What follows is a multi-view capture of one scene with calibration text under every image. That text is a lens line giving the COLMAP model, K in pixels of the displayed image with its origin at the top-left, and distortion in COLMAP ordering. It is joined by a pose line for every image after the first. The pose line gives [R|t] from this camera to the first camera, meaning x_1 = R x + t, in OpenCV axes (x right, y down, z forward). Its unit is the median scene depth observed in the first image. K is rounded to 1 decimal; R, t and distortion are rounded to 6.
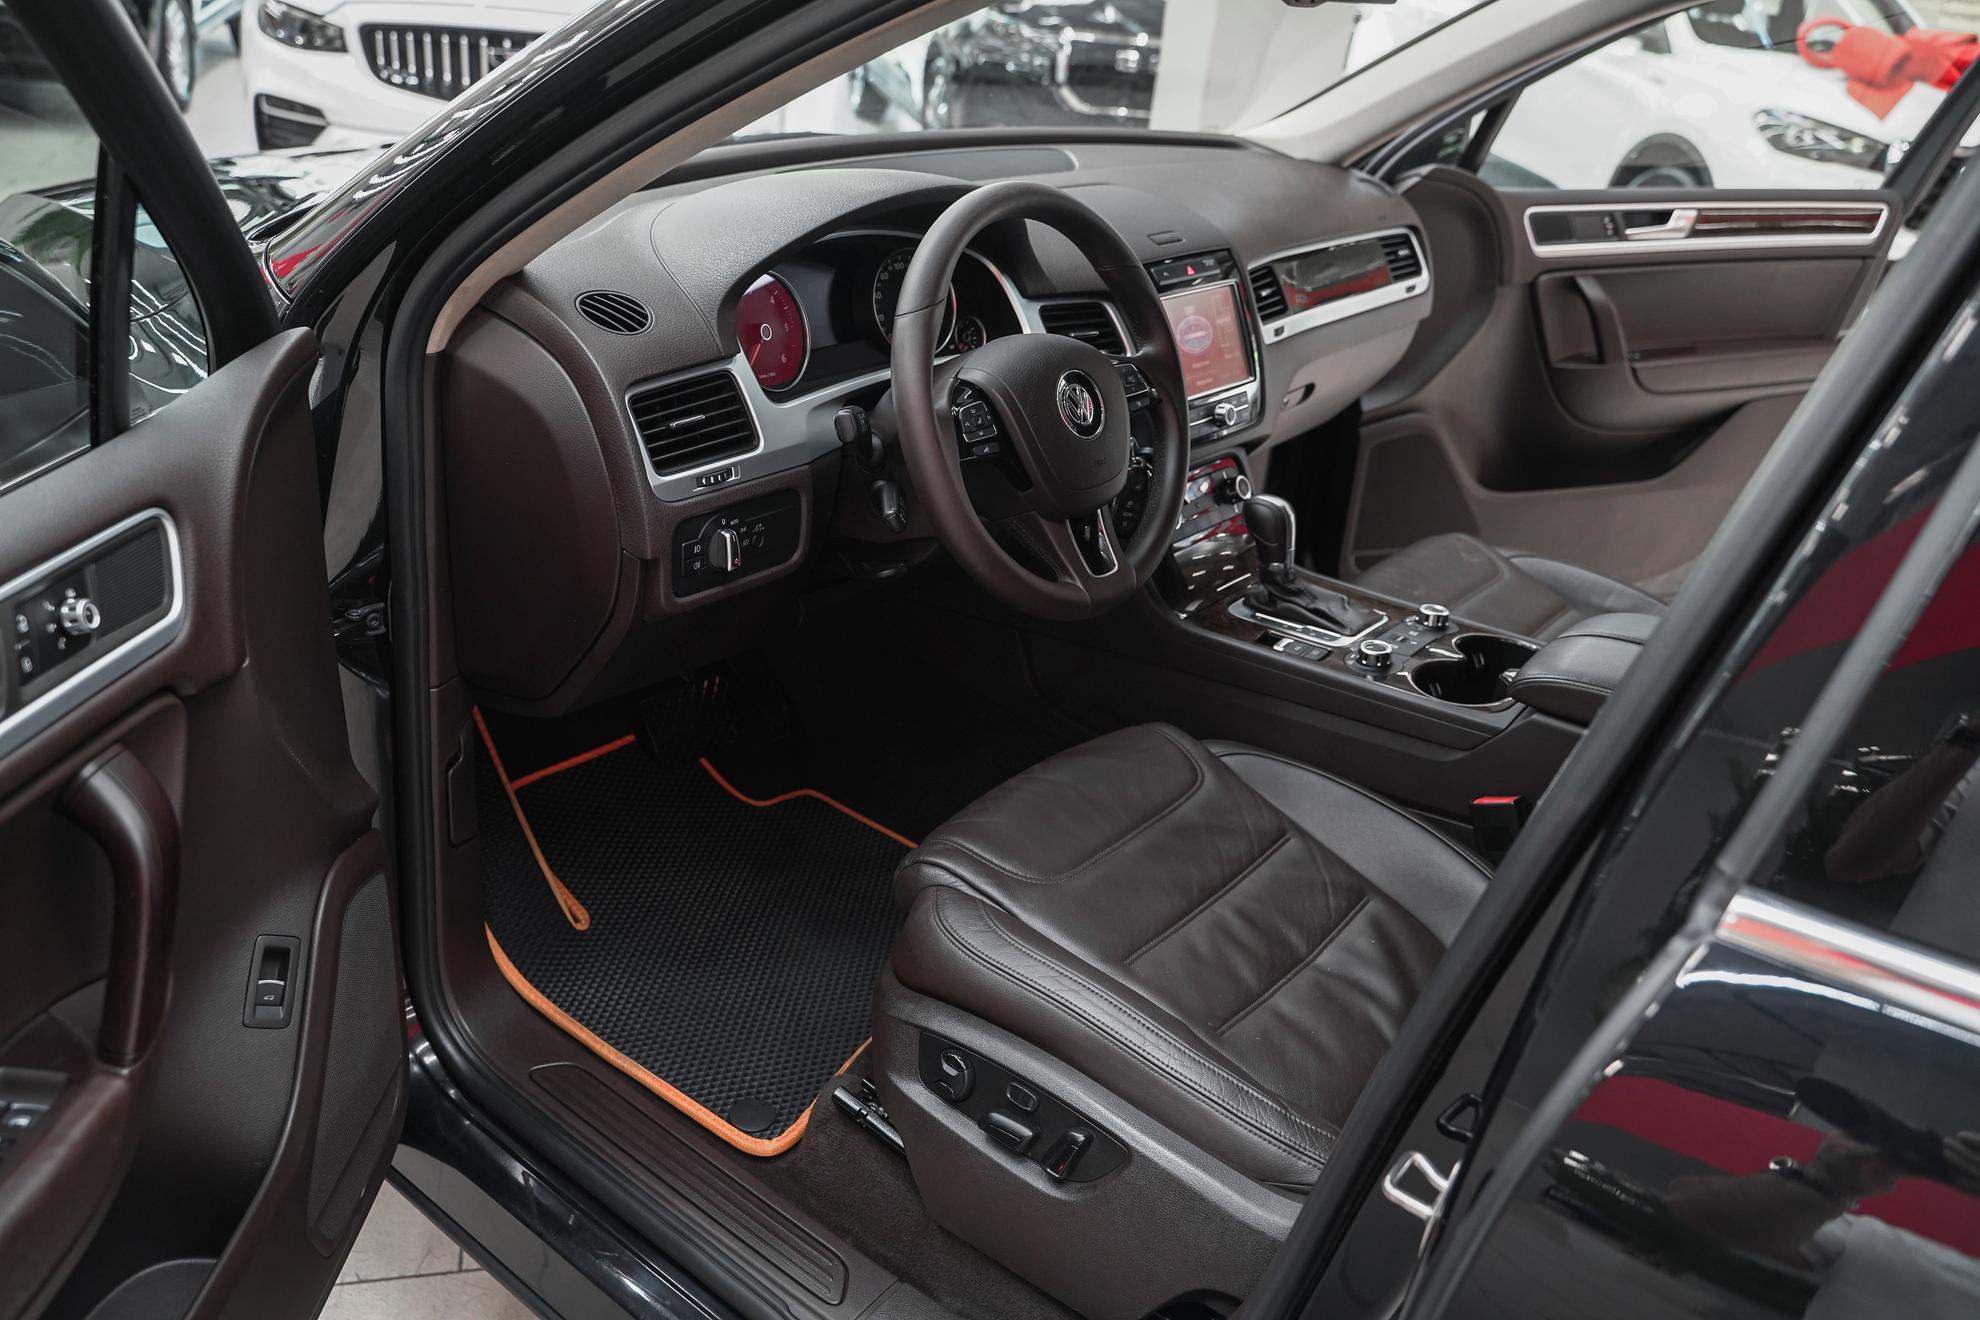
lens RADIAL K [[1603.2, 0, 985.7], [0, 1603.2, 651.5], [0, 0, 1]] dist [-0.022688, 0.010010]
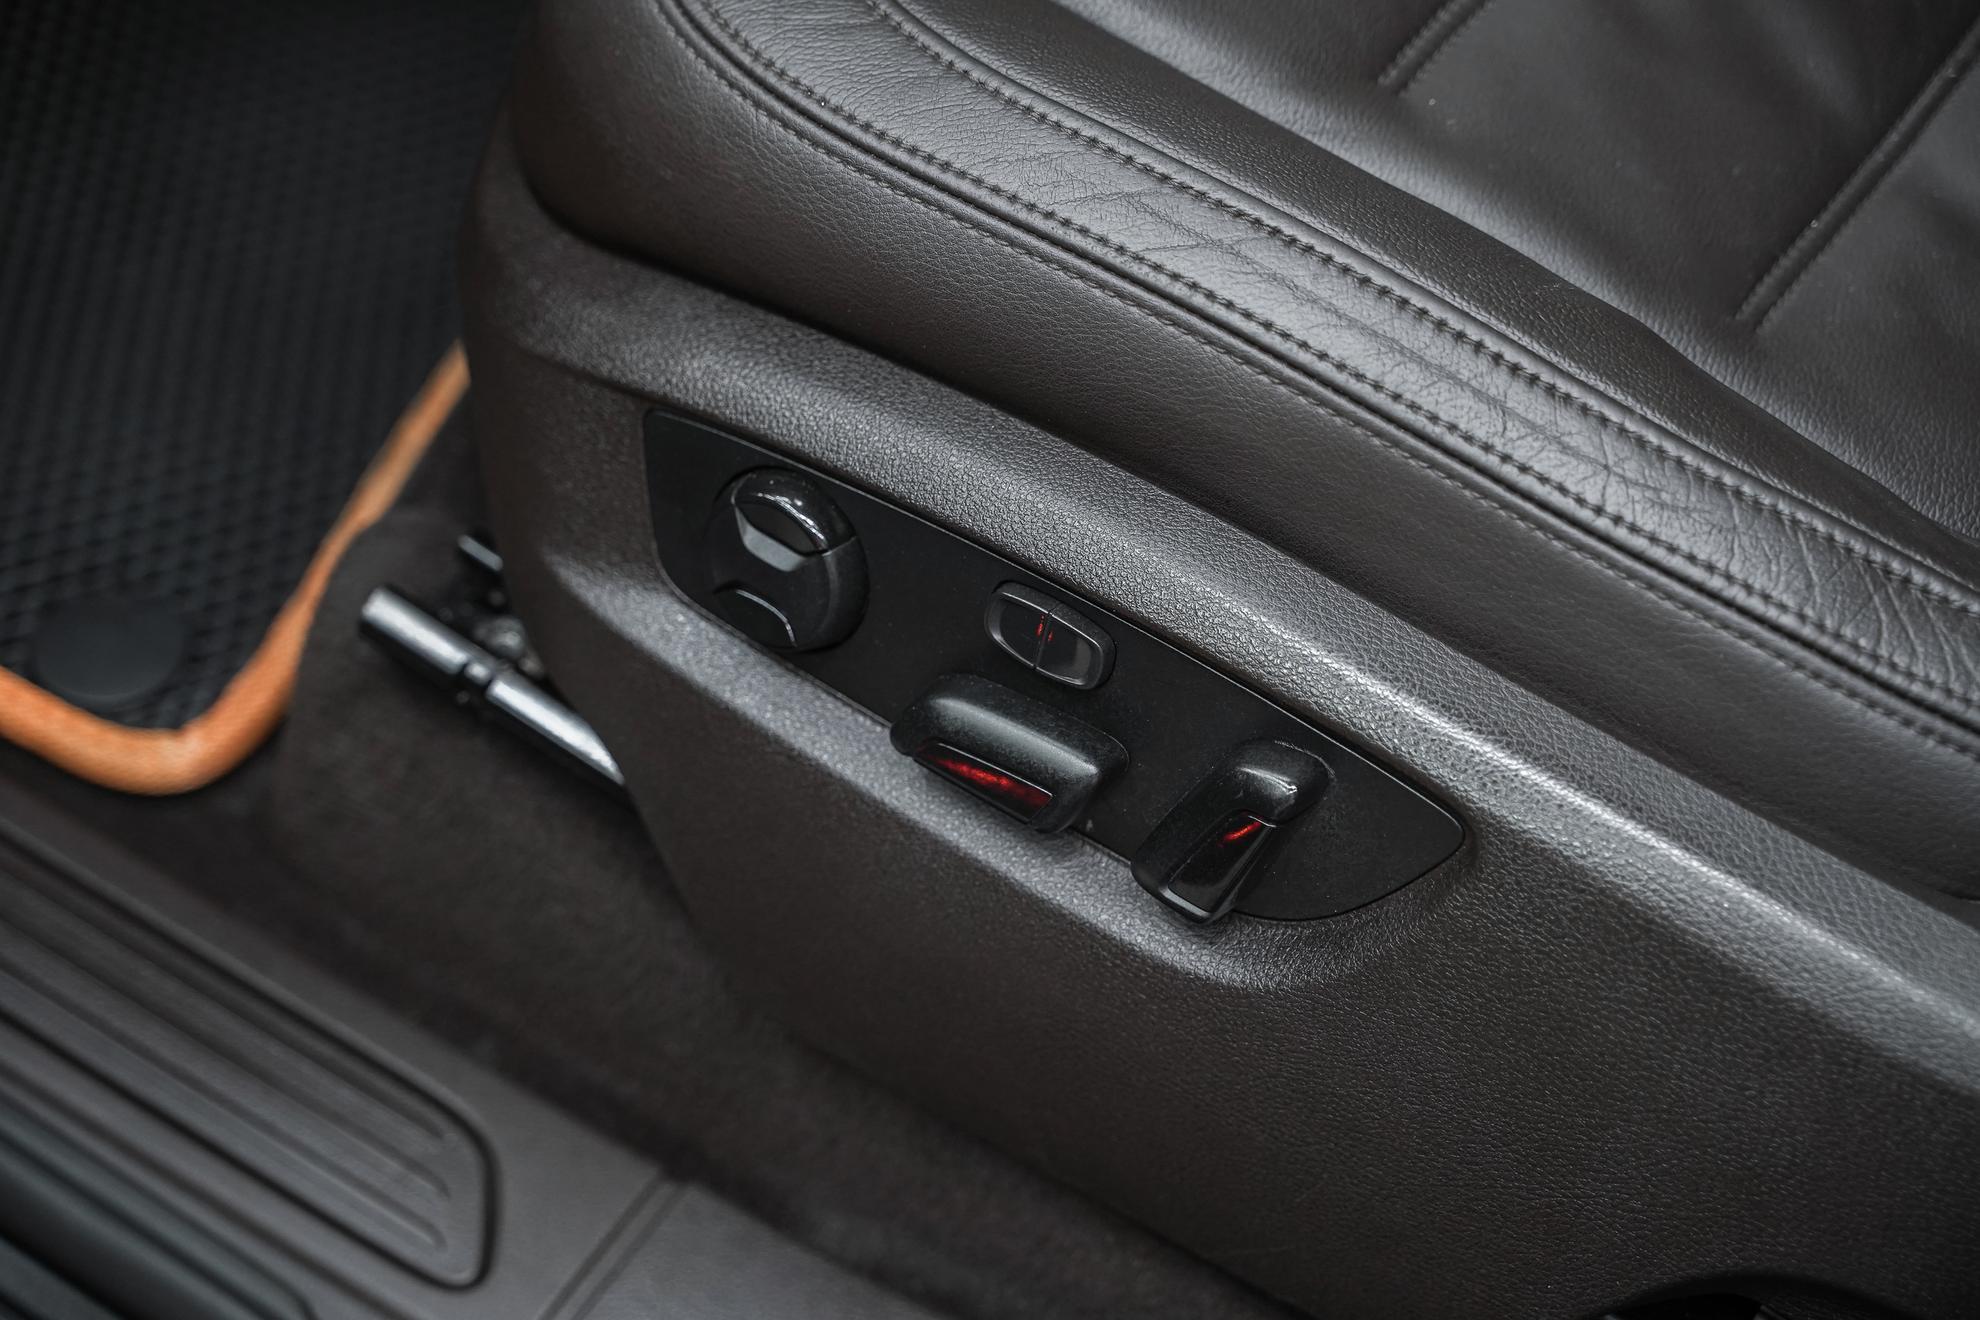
lens RADIAL K [[3962.1, 0, 989.0], [0, 3962.1, 658.1], [0, 0, 1]] dist [-0.043175, 0.000000]
pose [[0.995092, -0.095753, 0.024987, -0.003832], [0.077560, 0.911459, 0.404014, 0.011323], [-0.061460, -0.400093, 0.914412, 0.377573]]
